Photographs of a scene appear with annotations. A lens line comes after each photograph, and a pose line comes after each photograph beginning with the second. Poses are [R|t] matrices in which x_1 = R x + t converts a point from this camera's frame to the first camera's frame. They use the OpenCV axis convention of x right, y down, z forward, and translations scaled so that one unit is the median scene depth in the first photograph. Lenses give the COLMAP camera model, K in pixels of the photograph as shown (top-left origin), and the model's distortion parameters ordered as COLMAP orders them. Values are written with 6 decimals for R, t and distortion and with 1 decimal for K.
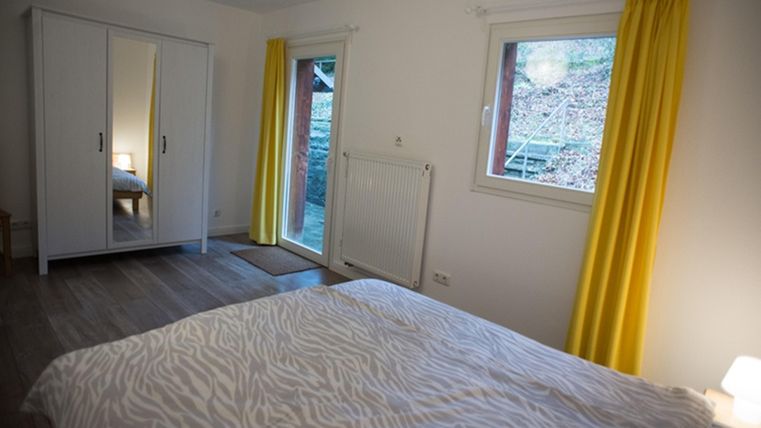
lens RADIAL K [[474.0, 0, 380.0], [0, 474.0, 202.0], [0, 0, 1]] dist [-0.079301, 0.078135]
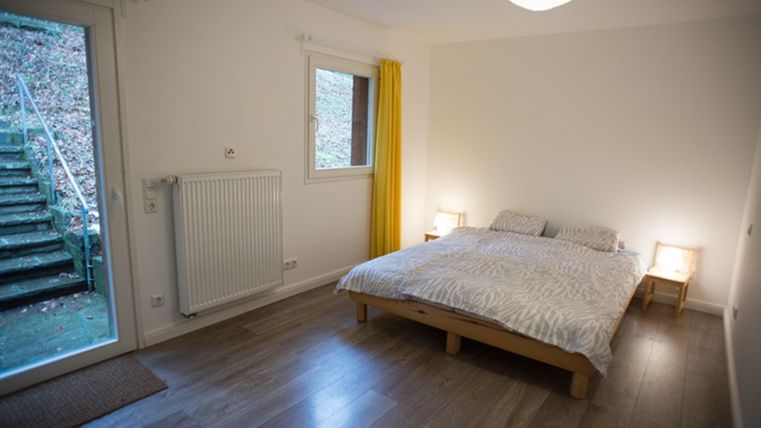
lens RADIAL K [[474.0, 0, 380.0], [0, 474.0, 202.0], [0, 0, 1]] dist [-0.079301, 0.078135]
pose [[-0.136218, -0.242875, 0.960446, -1.076563], [0.116551, 0.958821, 0.258994, -0.286696], [-0.983799, 0.147221, -0.102301, 0.975772]]
